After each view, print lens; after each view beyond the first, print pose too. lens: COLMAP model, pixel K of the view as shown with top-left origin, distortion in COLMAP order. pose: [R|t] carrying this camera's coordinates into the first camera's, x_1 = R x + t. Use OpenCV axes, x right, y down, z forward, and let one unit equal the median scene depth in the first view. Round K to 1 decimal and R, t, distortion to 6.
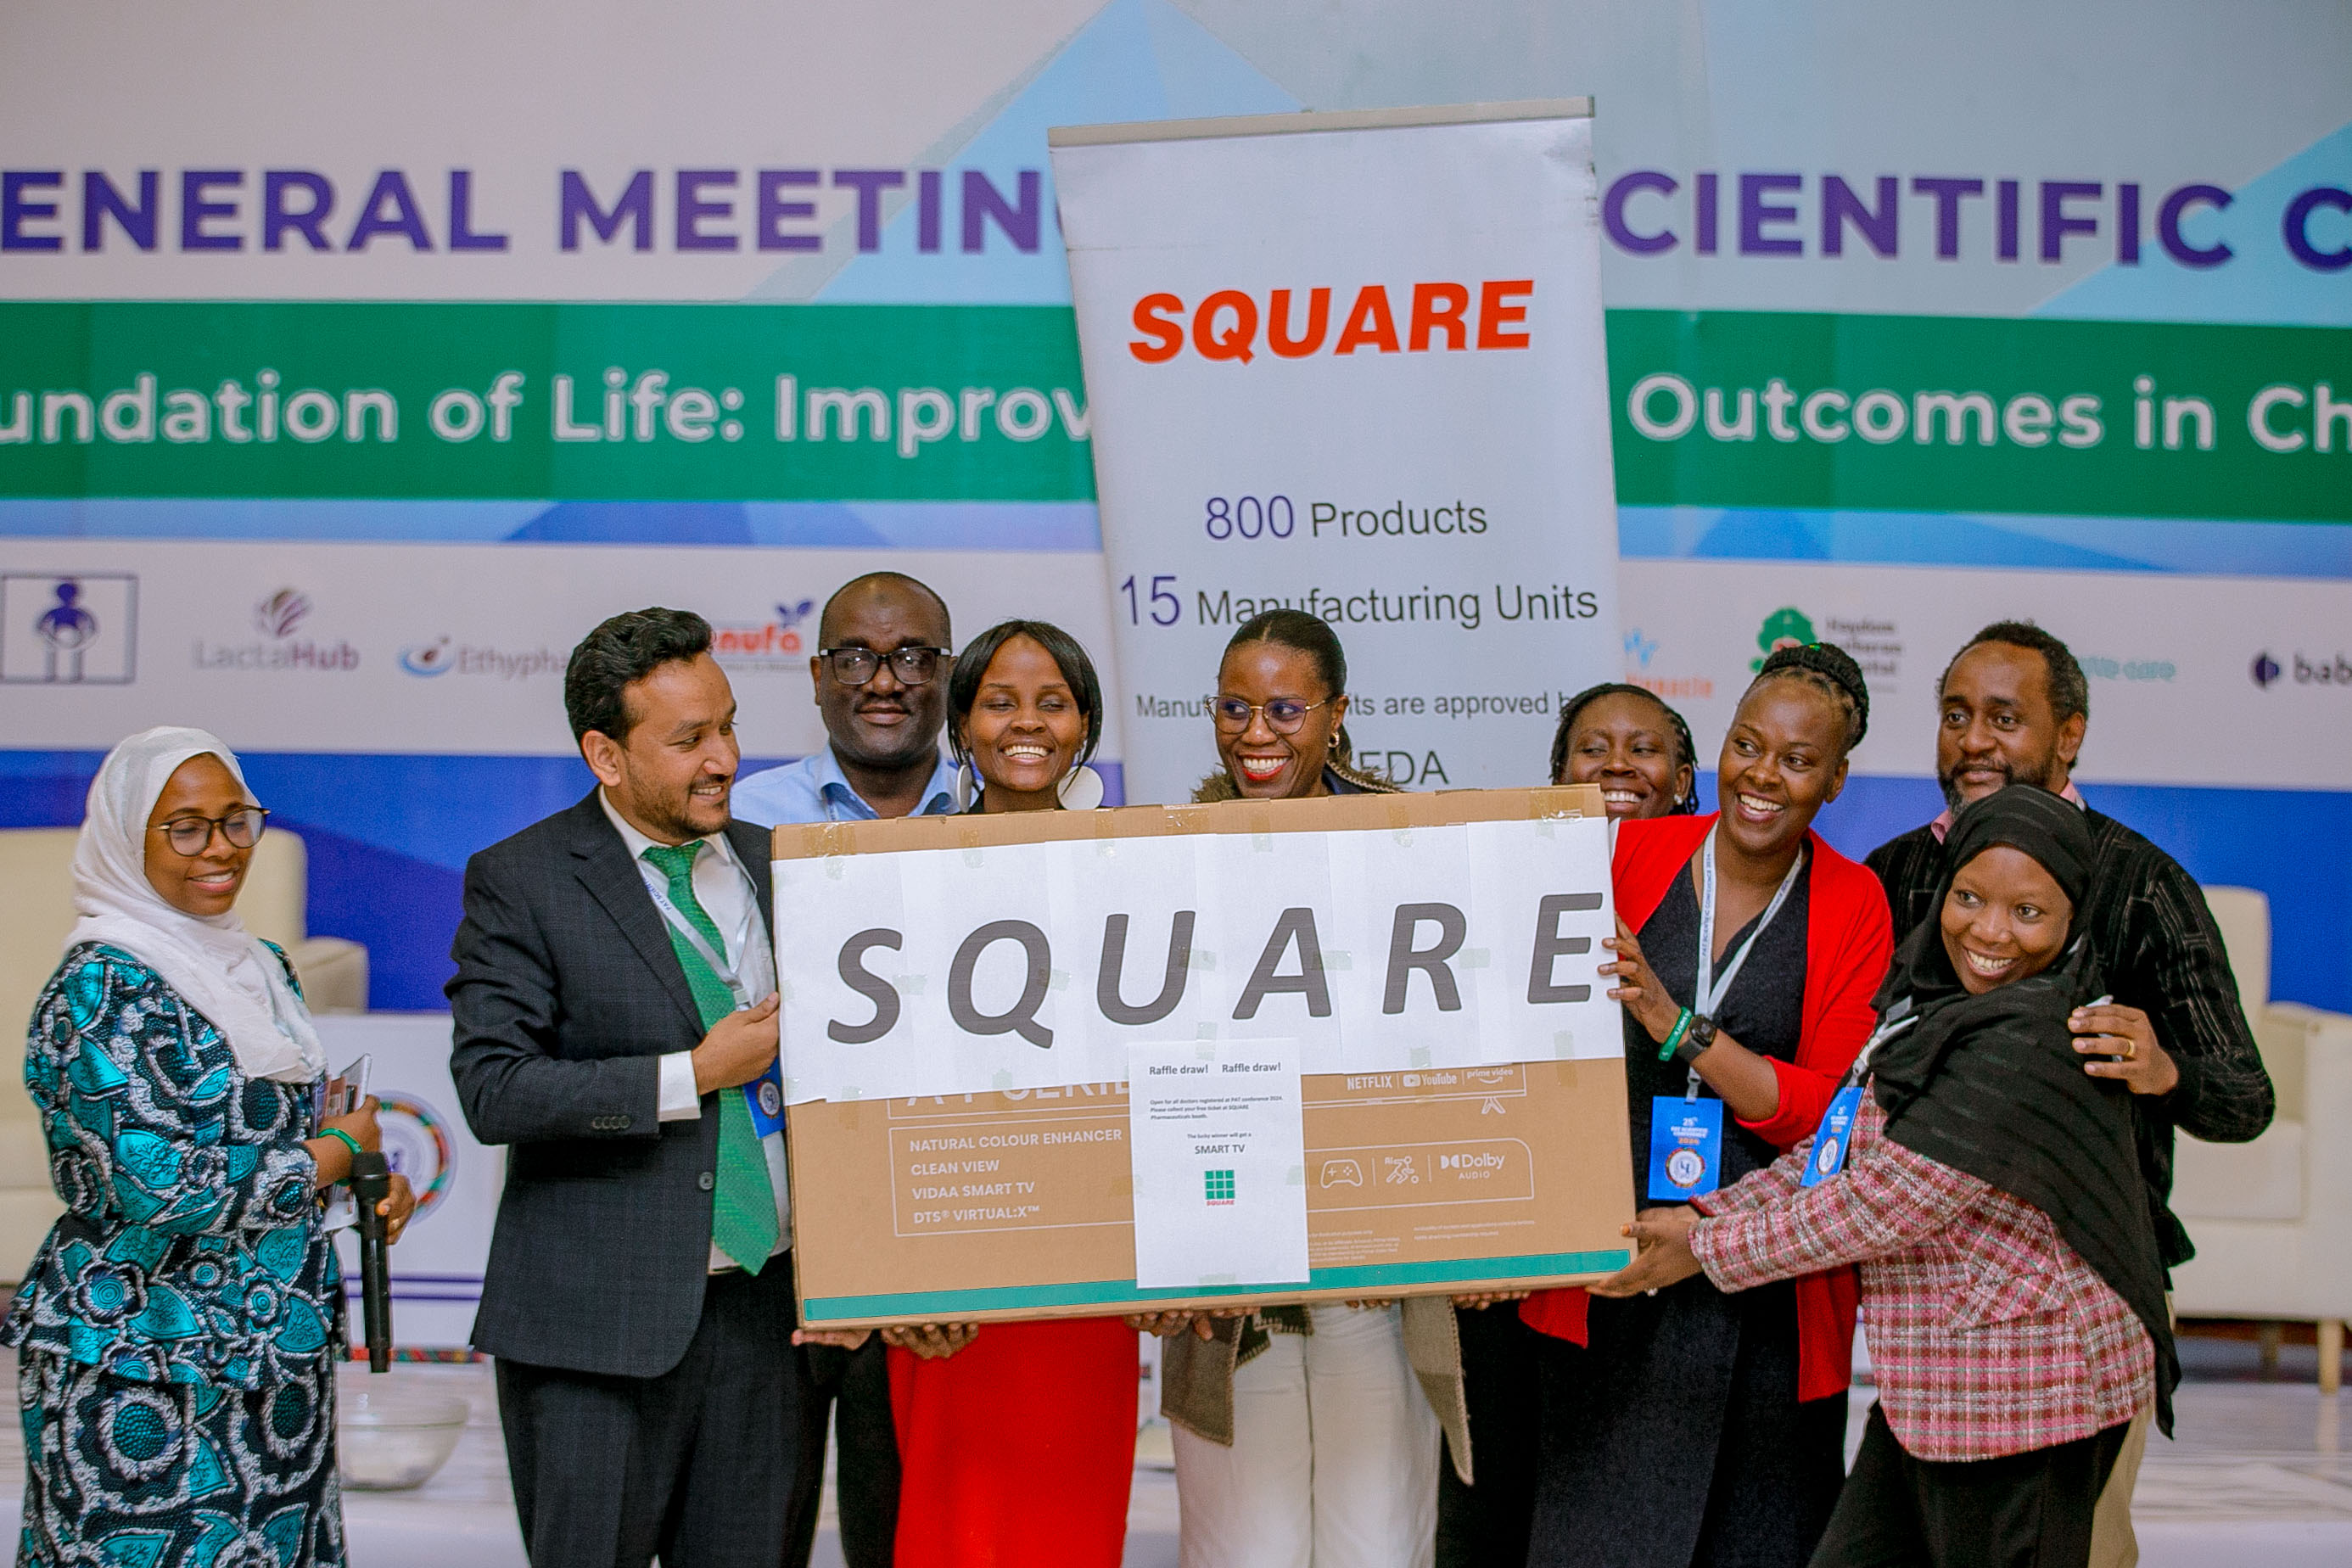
lens RADIAL K [[6114.2, 0, 1176.3], [0, 6114.2, 863.2], [0, 0, 1]] dist [-0.098344, -0.209886]
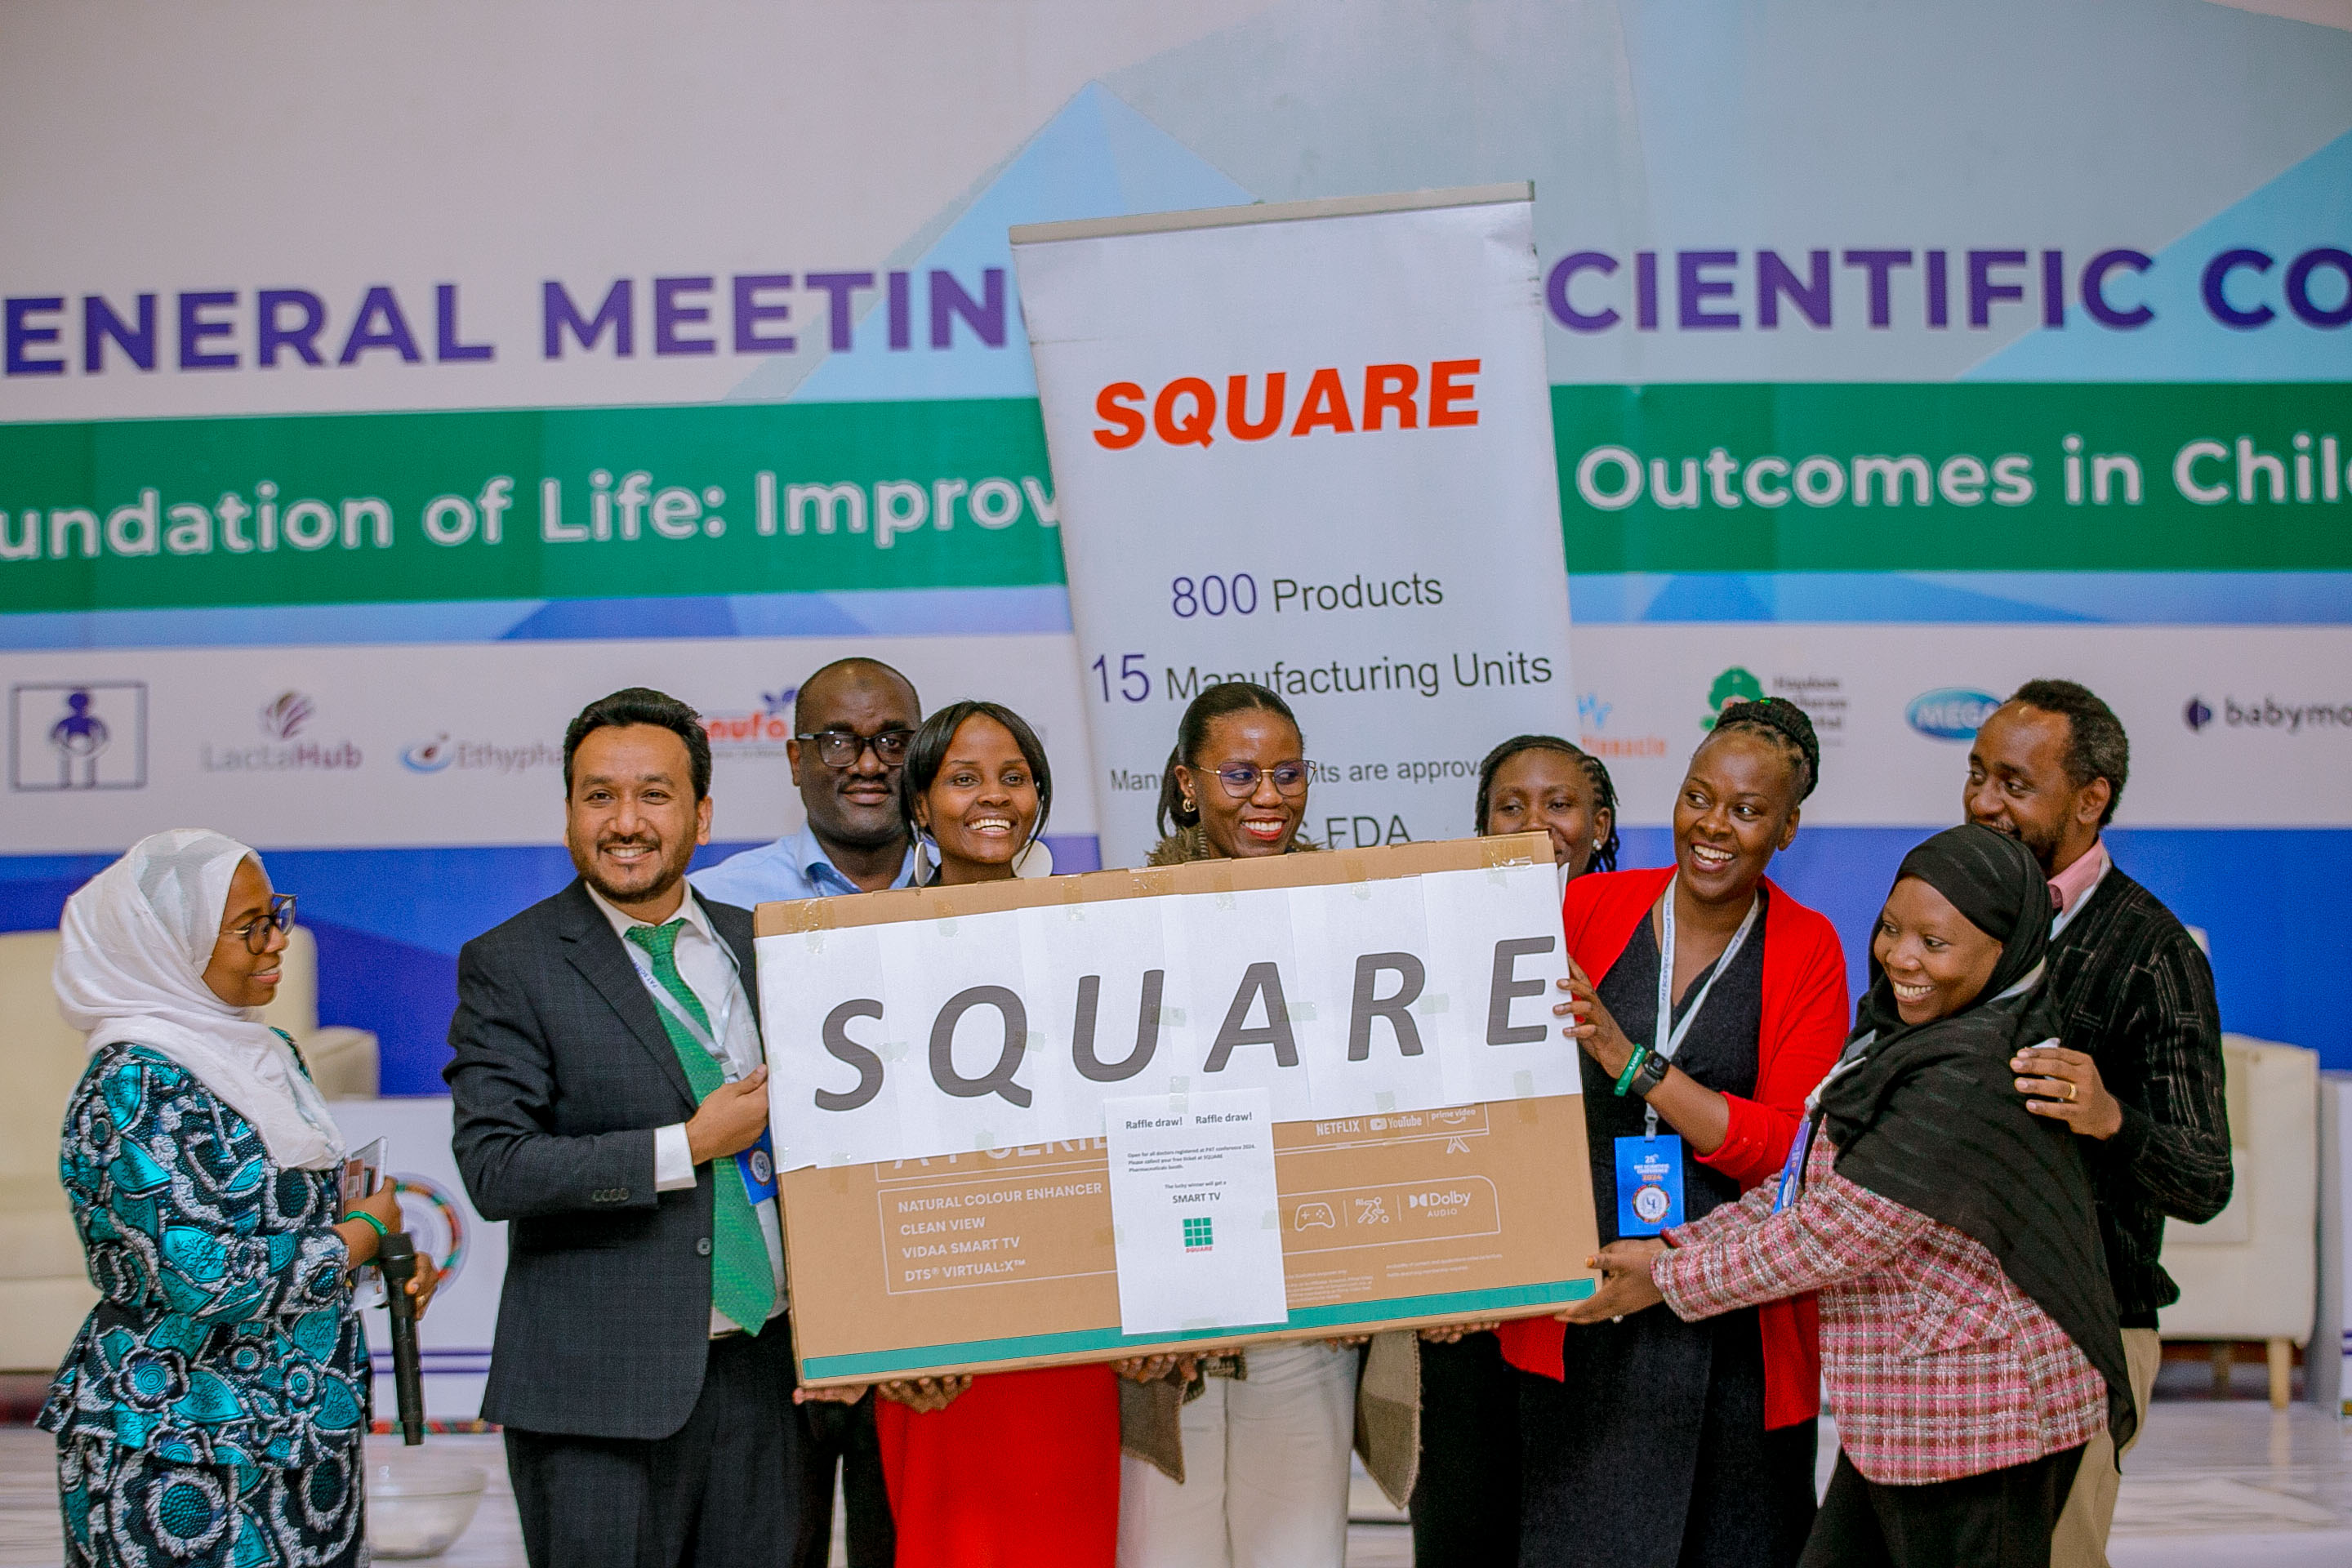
lens RADIAL K [[6022.8, 0, 1166.9], [0, 6022.8, 887.0], [0, 0, 1]] dist [-0.133759, 0.107554]
pose [[0.999566, -0.029383, 0.001975, 0.000255], [0.029399, 0.999528, -0.008884, 0.001659], [-0.001713, 0.008938, 0.999959, -0.021795]]
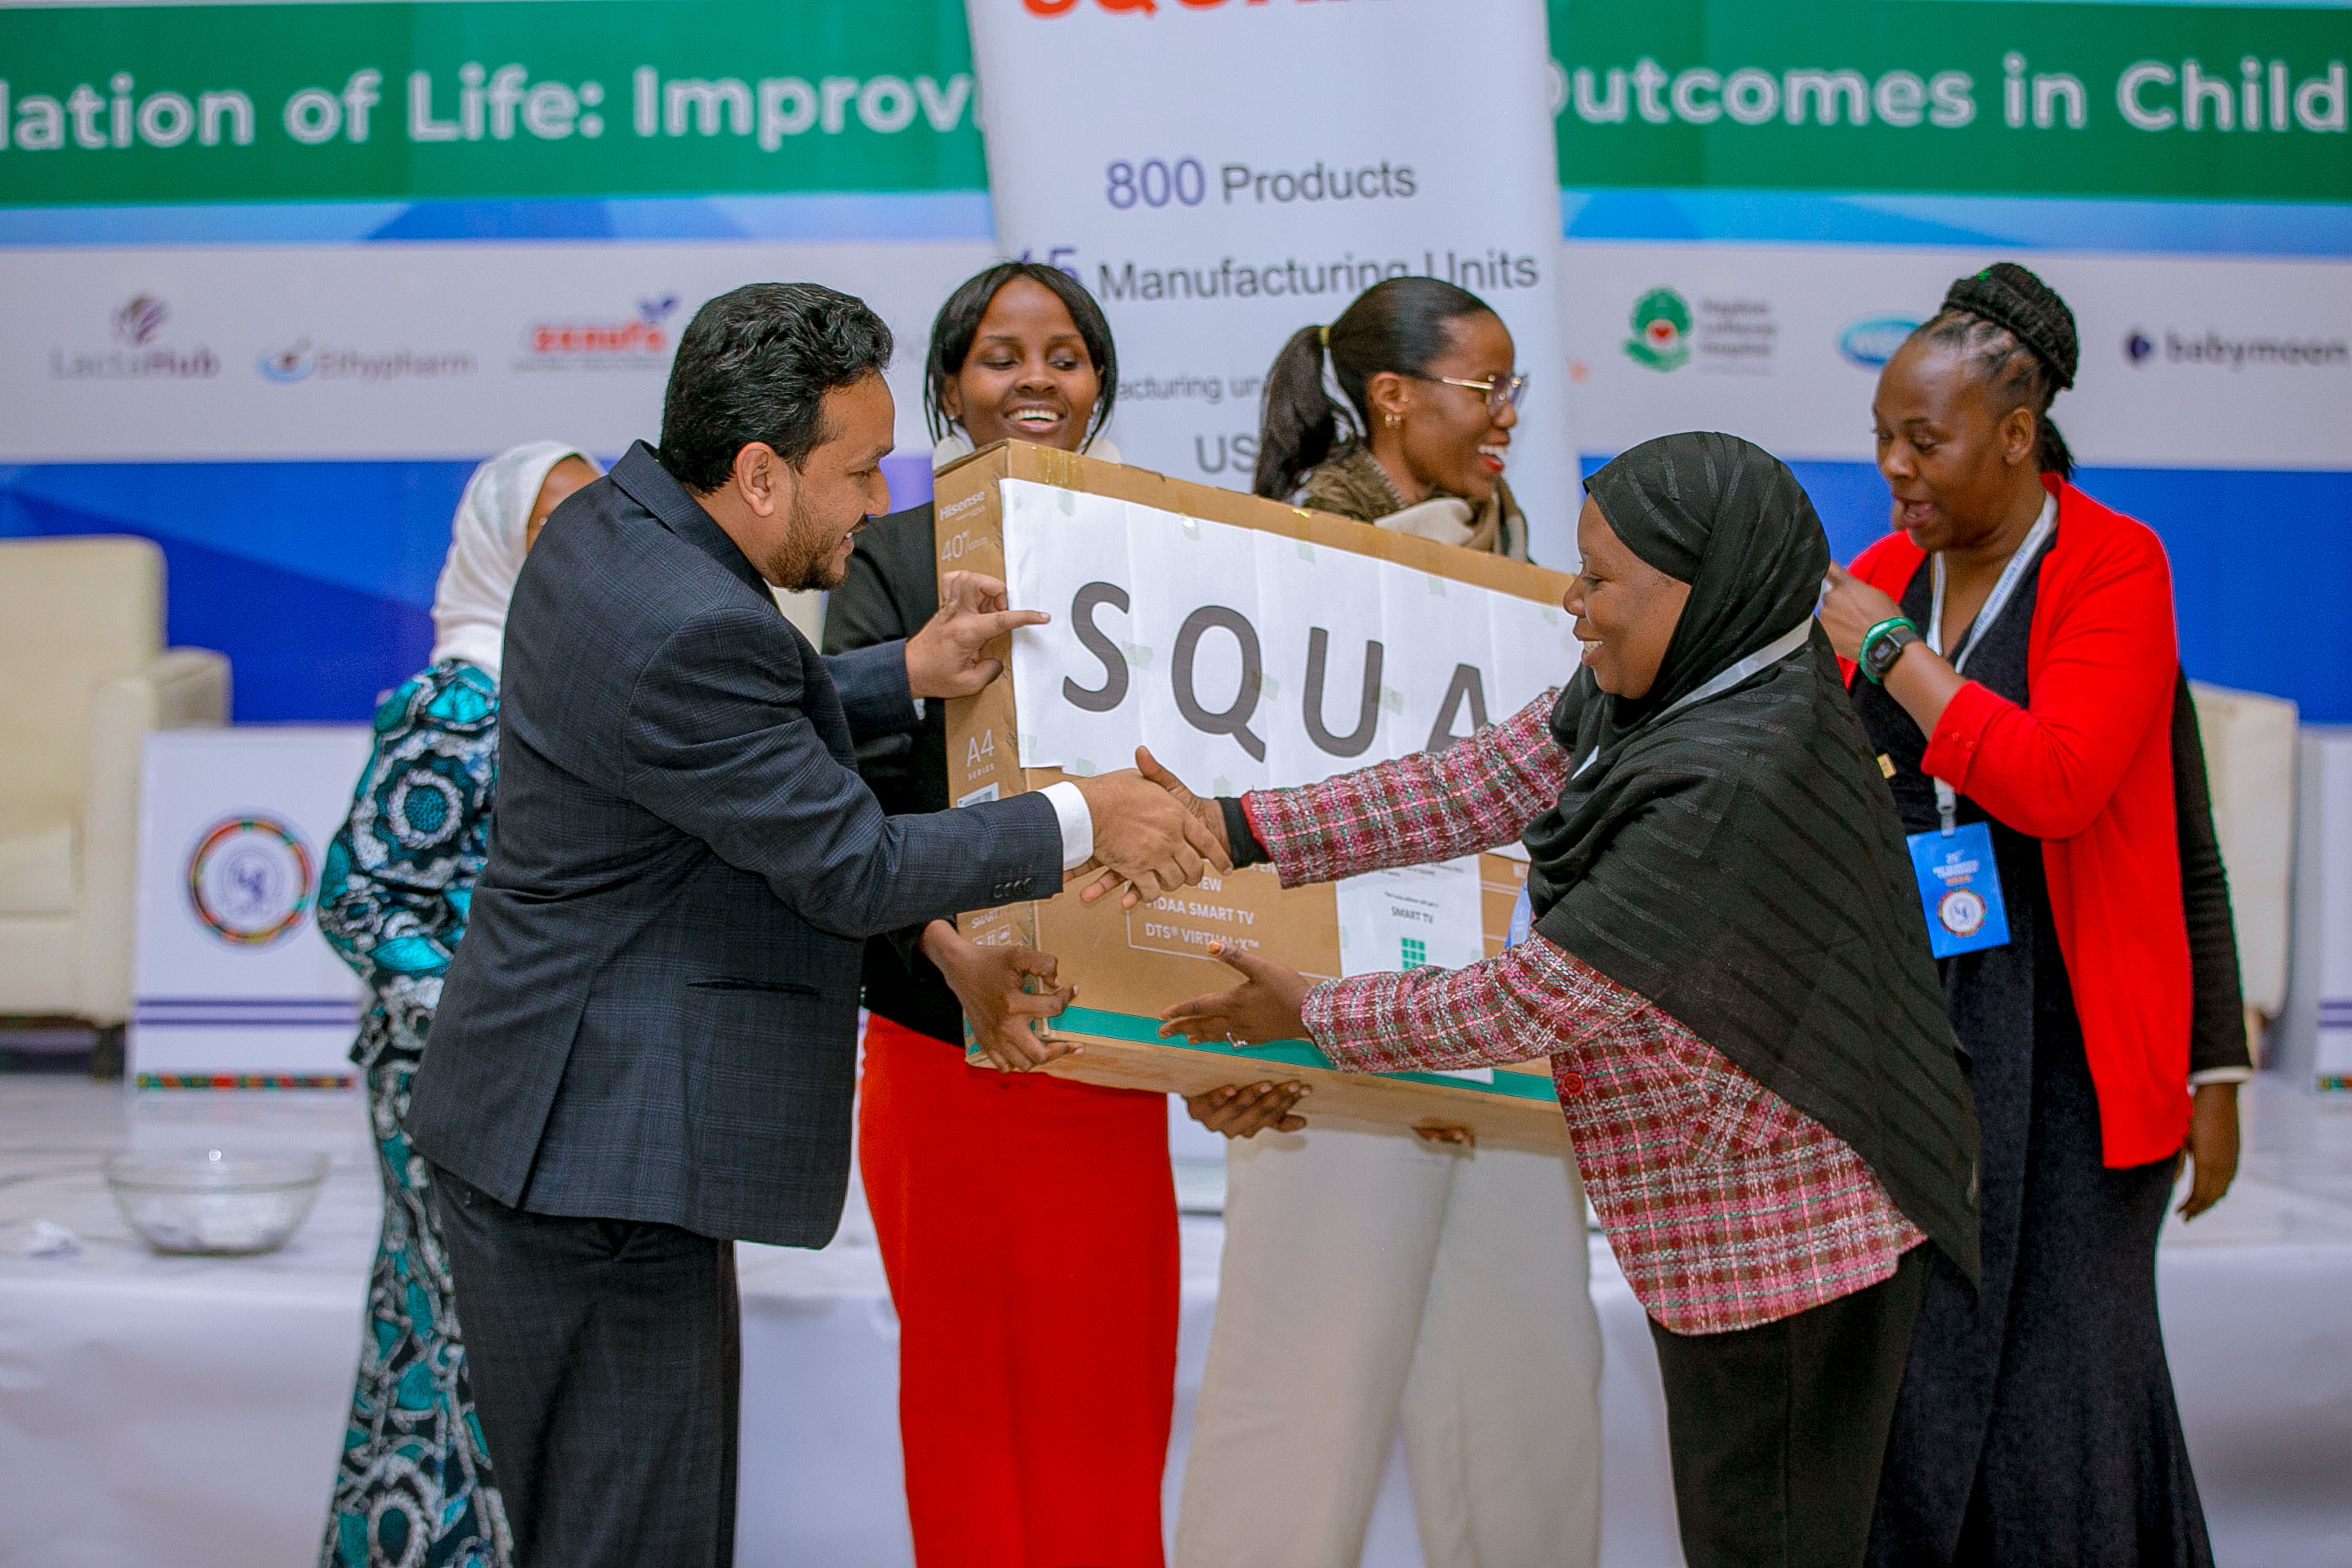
lens RADIAL K [[5107.1, 0, 1176.0], [0, 5107.1, 784.0], [0, 0, 1]] dist [-0.222139, 0.115920]
pose [[0.999051, -0.017760, 0.039764, -0.012988], [0.015910, 0.998798, 0.046356, -0.001213], [-0.040540, -0.045680, 0.998133, 0.174621]]
